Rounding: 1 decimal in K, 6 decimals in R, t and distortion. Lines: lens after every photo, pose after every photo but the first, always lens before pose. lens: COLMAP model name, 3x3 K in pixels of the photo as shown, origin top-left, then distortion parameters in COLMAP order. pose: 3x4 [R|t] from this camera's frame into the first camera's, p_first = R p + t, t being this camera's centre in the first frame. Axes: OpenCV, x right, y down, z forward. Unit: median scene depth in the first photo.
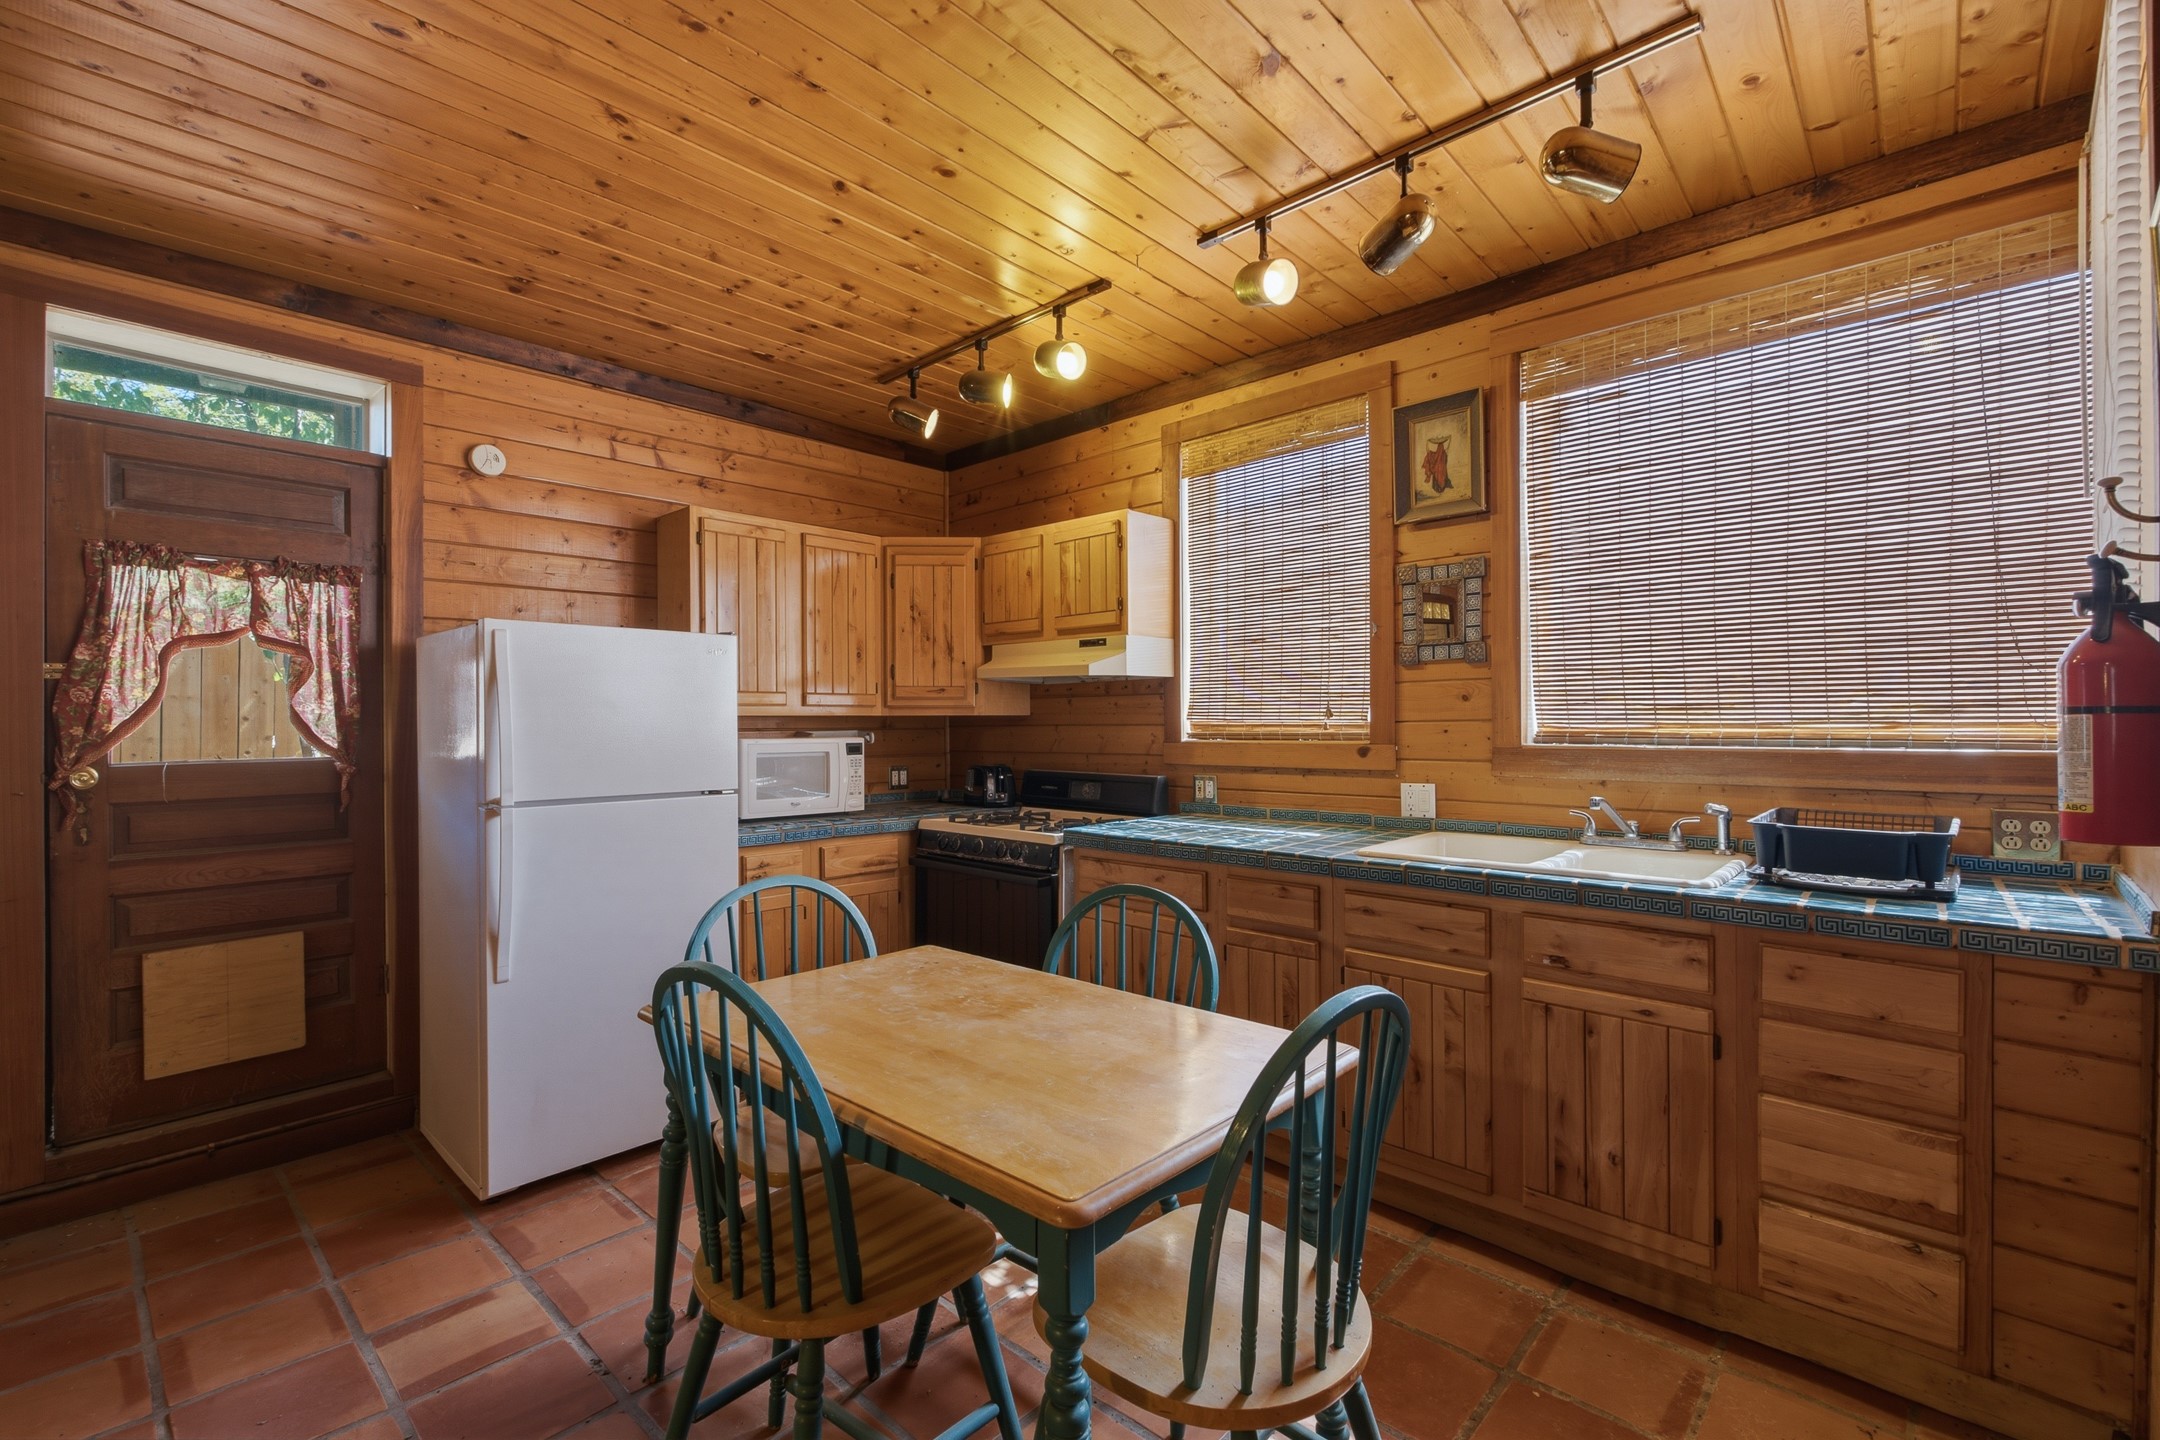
lens RADIAL K [[952.5, 0, 1089.6], [0, 952.5, 725.2], [0, 0, 1]] dist [0.000827, 0.000159]
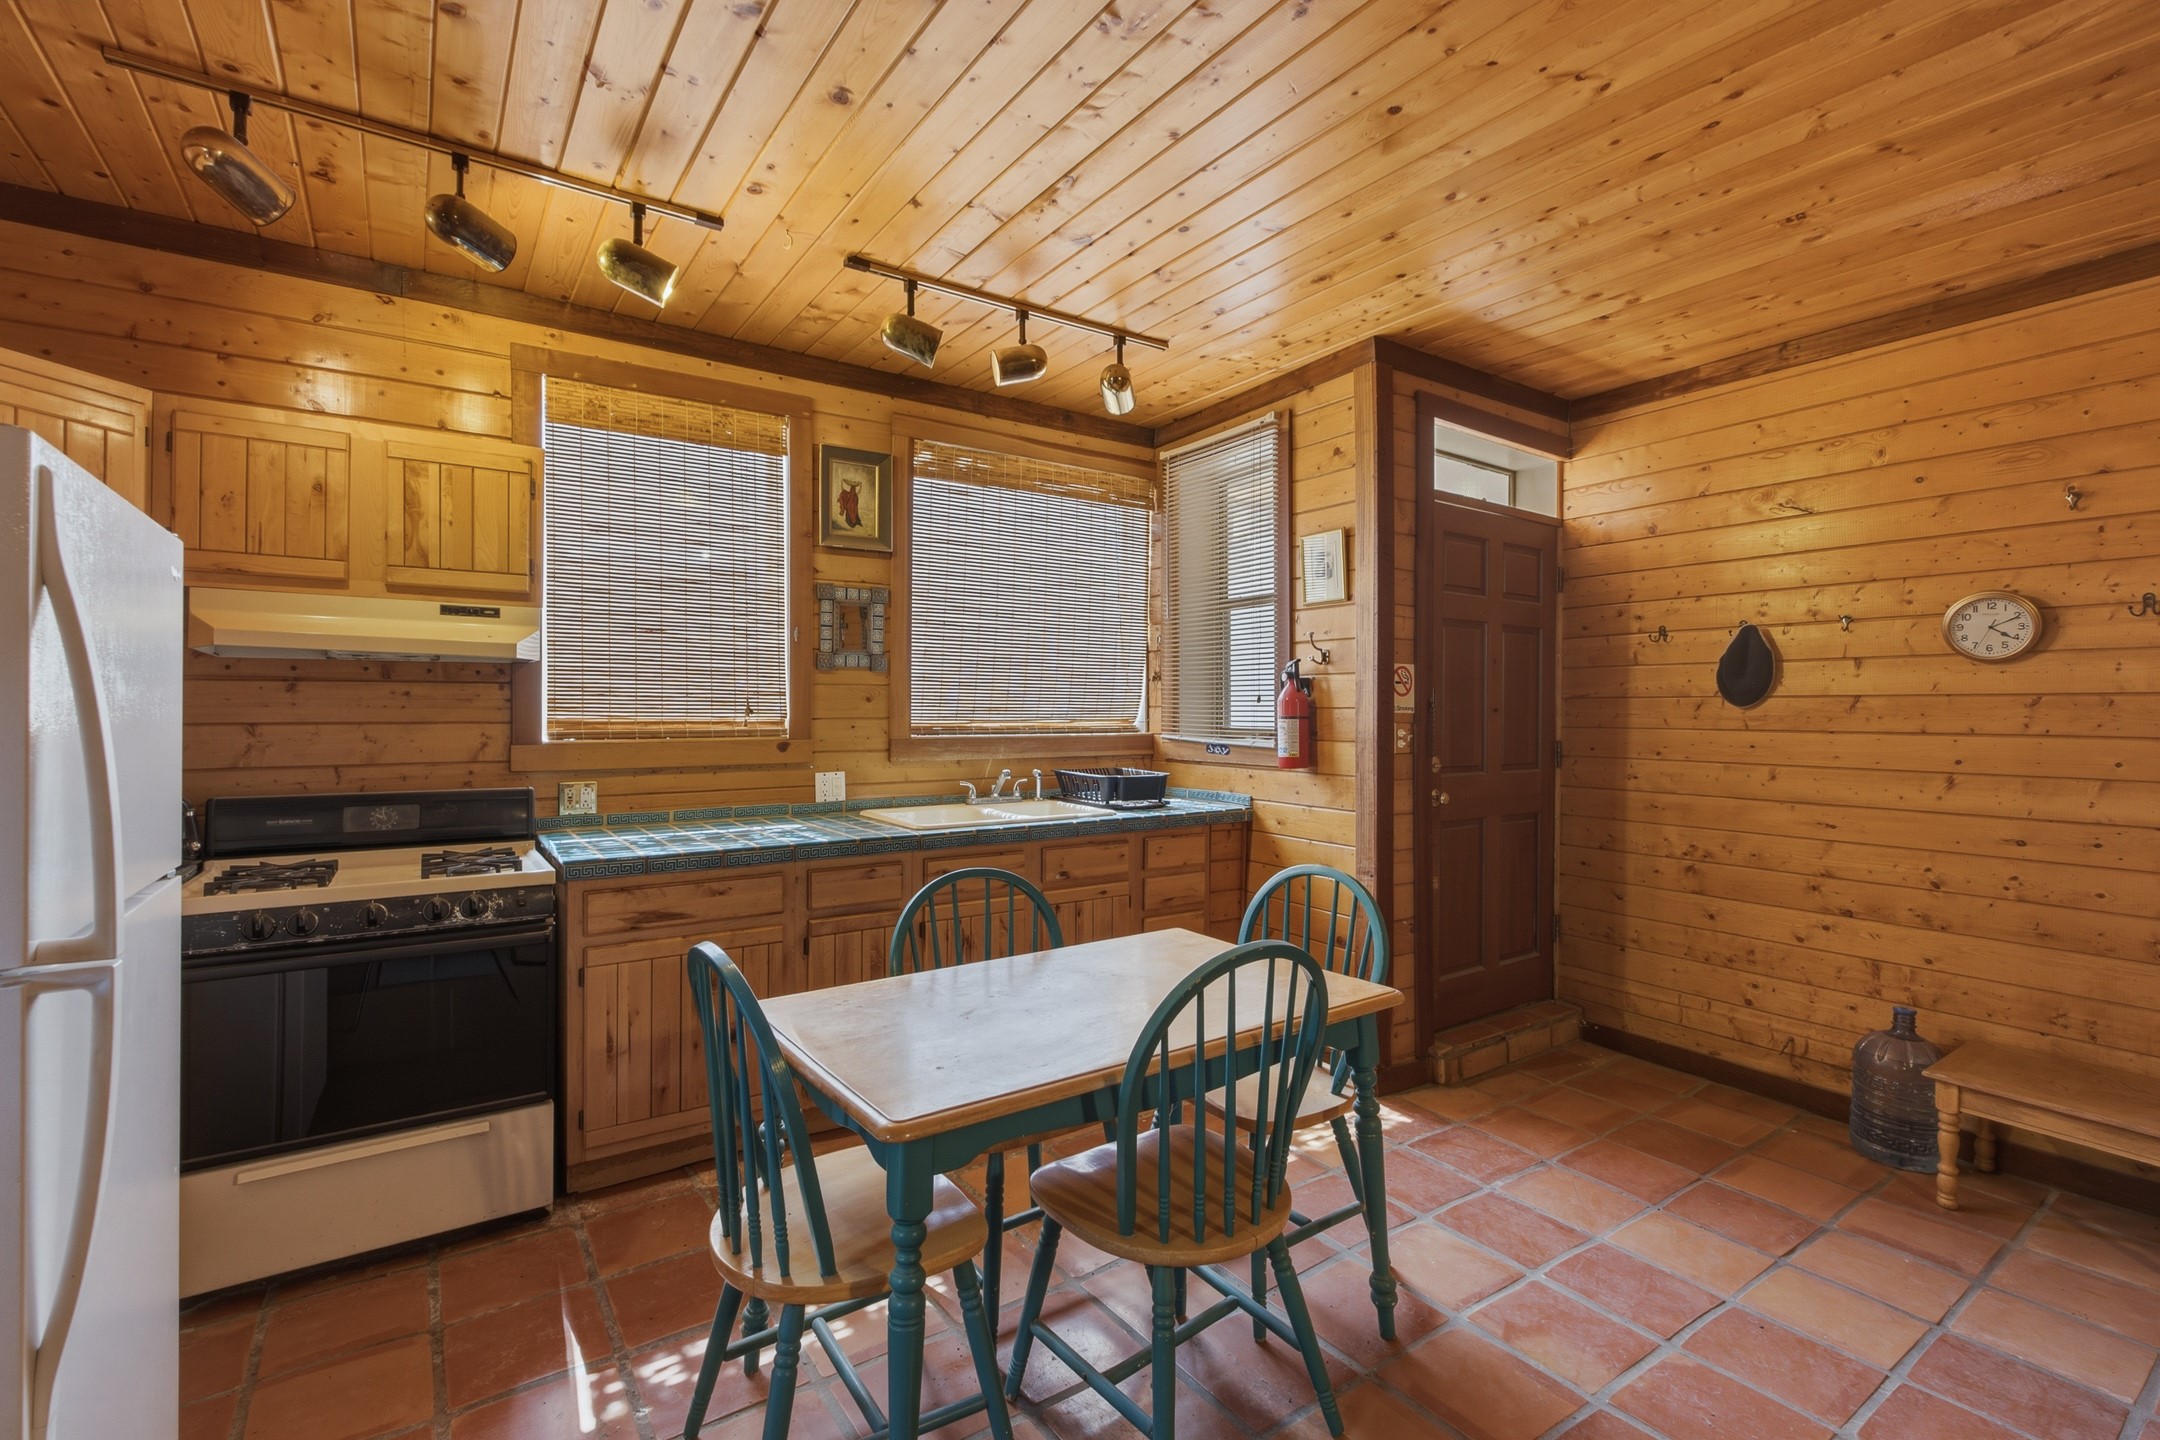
lens RADIAL K [[952.5, 0, 1090.3], [0, 952.5, 710.9], [0, 0, 1]] dist [0.000827, 0.000159]
pose [[0.208144, 0.004685, 0.978087, -0.722730], [-0.001156, 0.999989, -0.004544, -0.008360], [-0.978097, -0.000185, 0.208147, 0.450179]]
